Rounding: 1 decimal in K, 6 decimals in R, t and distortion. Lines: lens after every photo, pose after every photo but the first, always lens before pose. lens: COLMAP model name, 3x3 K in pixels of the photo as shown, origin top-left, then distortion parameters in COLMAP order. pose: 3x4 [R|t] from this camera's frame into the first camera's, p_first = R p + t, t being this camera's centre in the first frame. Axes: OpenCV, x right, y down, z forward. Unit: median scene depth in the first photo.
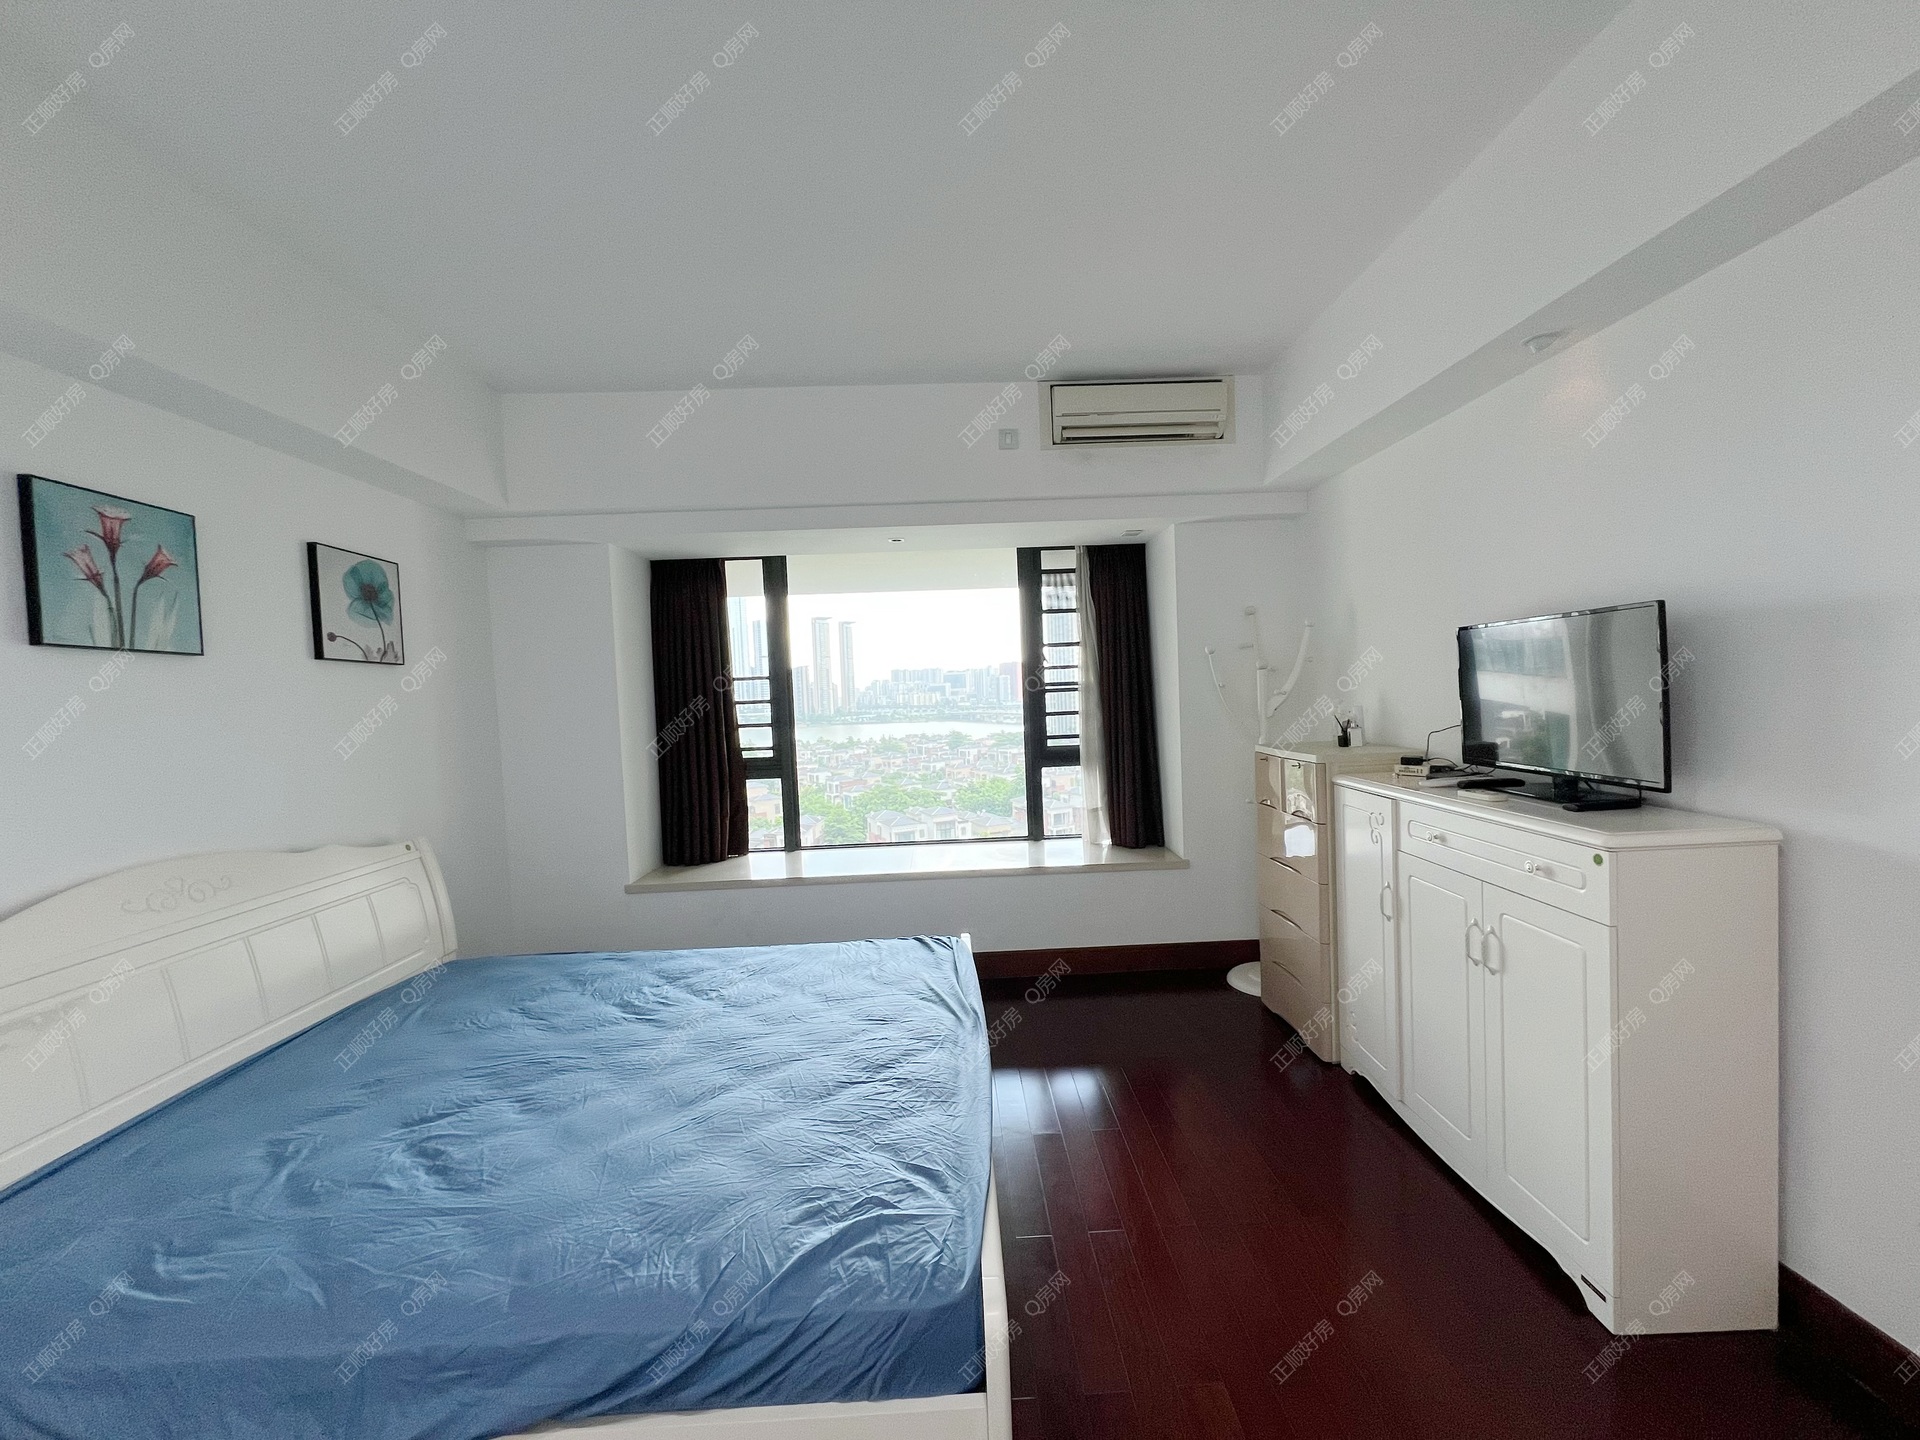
lens RADIAL K [[769.8, 0, 967.0], [0, 769.8, 714.0], [0, 0, 1]] dist [-0.003827, 0.000342]
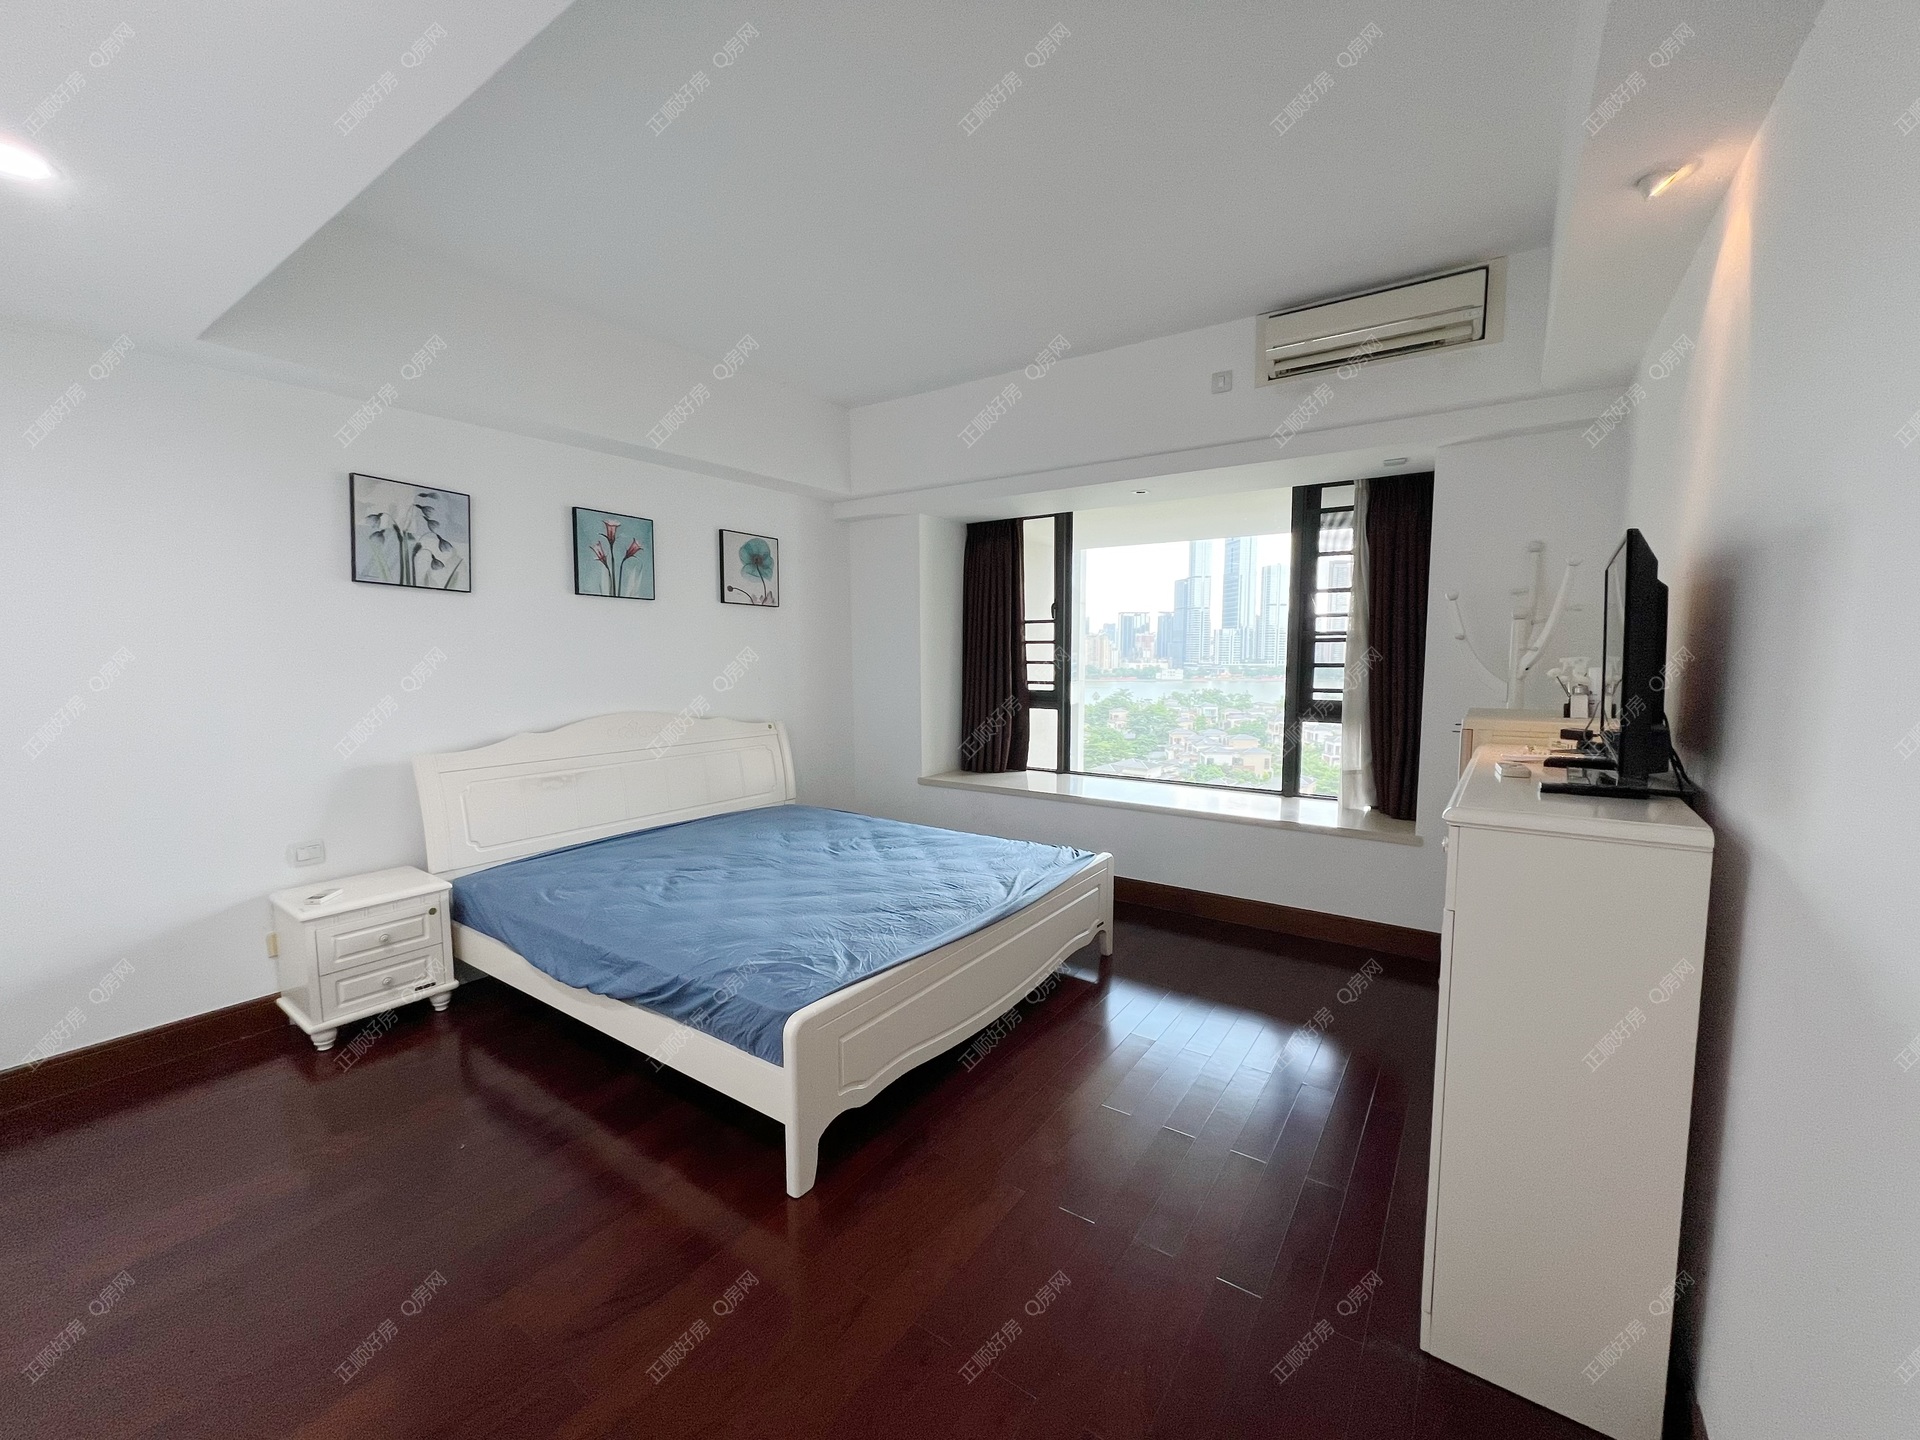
lens RADIAL K [[769.8, 0, 962.1], [0, 769.8, 711.7], [0, 0, 1]] dist [-0.003827, 0.000342]
pose [[0.806813, 0.085452, -0.584594, 0.468814], [-0.047762, 0.995680, 0.079623, 0.003498], [0.588872, -0.036319, 0.807410, -0.015883]]
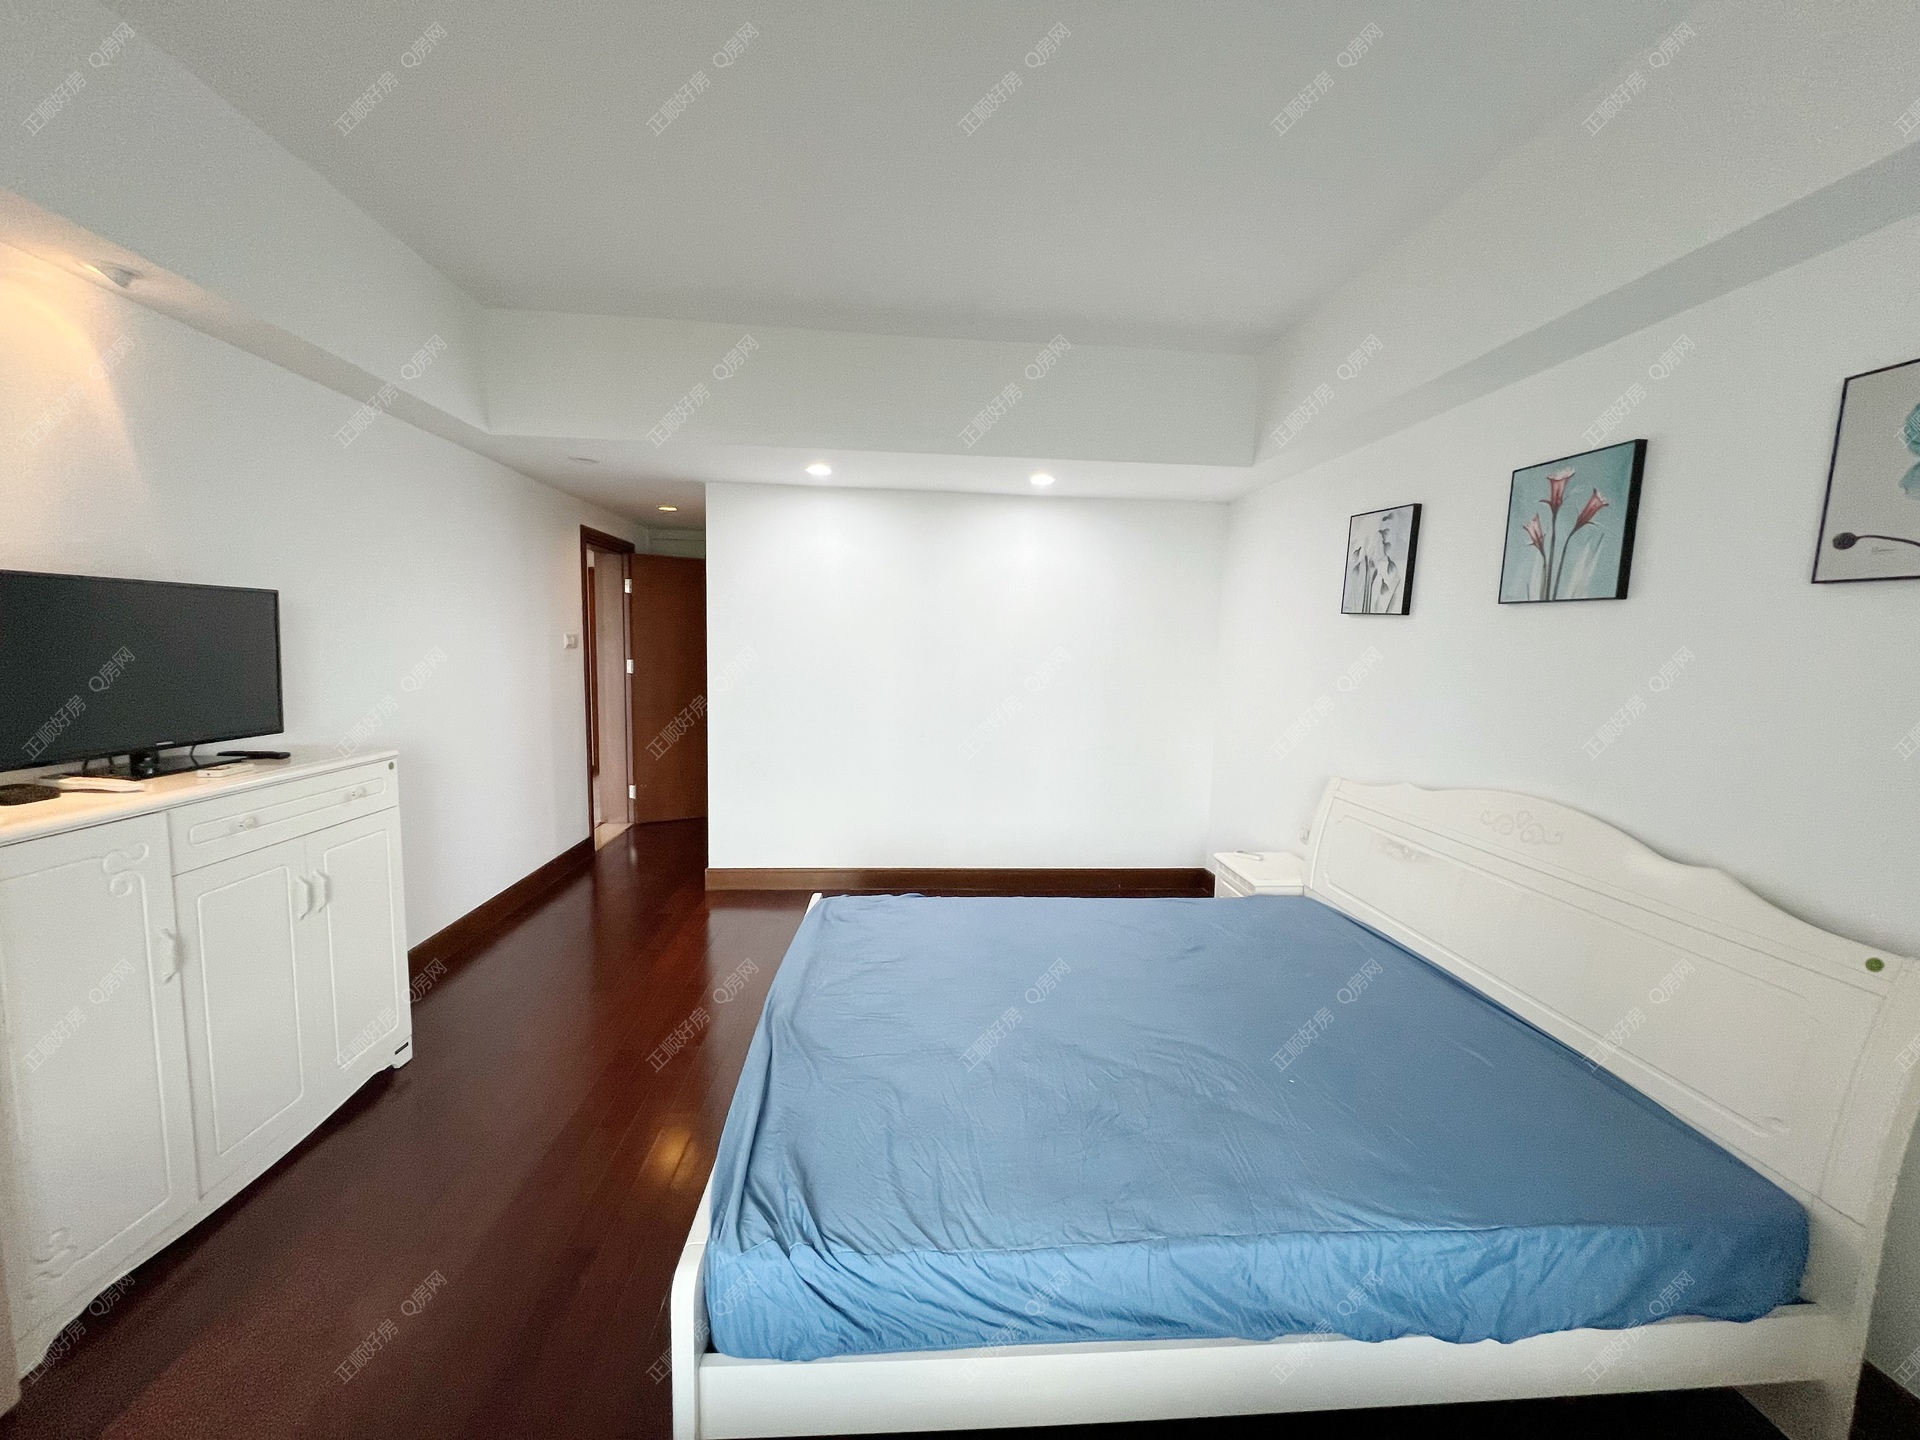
lens RADIAL K [[769.8, 0, 962.3], [0, 769.8, 721.5], [0, 0, 1]] dist [-0.003827, 0.000342]
pose [[-0.997788, 0.021690, -0.062844, -0.123044], [0.013260, 0.991217, 0.131581, -0.046244], [0.065146, 0.130457, -0.989311, 1.386885]]
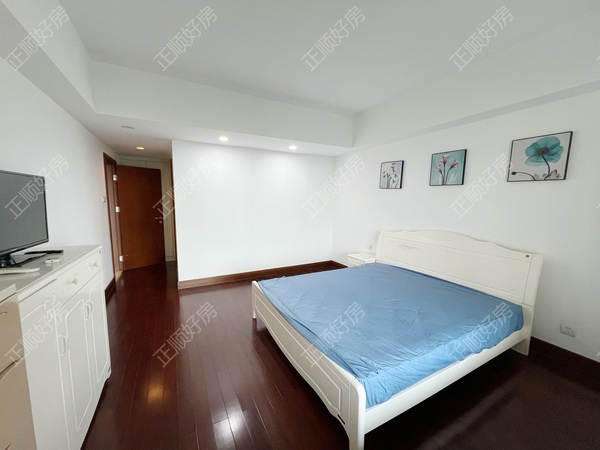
lens RADIAL K [[240.6, 0, 301.0], [0, 240.6, 227.1], [0, 0, 1]] dist [-0.003827, 0.000342]
pose [[-0.886594, 0.085508, -0.454576, 0.259572], [0.015625, 0.987740, 0.155324, -0.048579], [0.462284, 0.130607, -0.877061, 1.298717]]
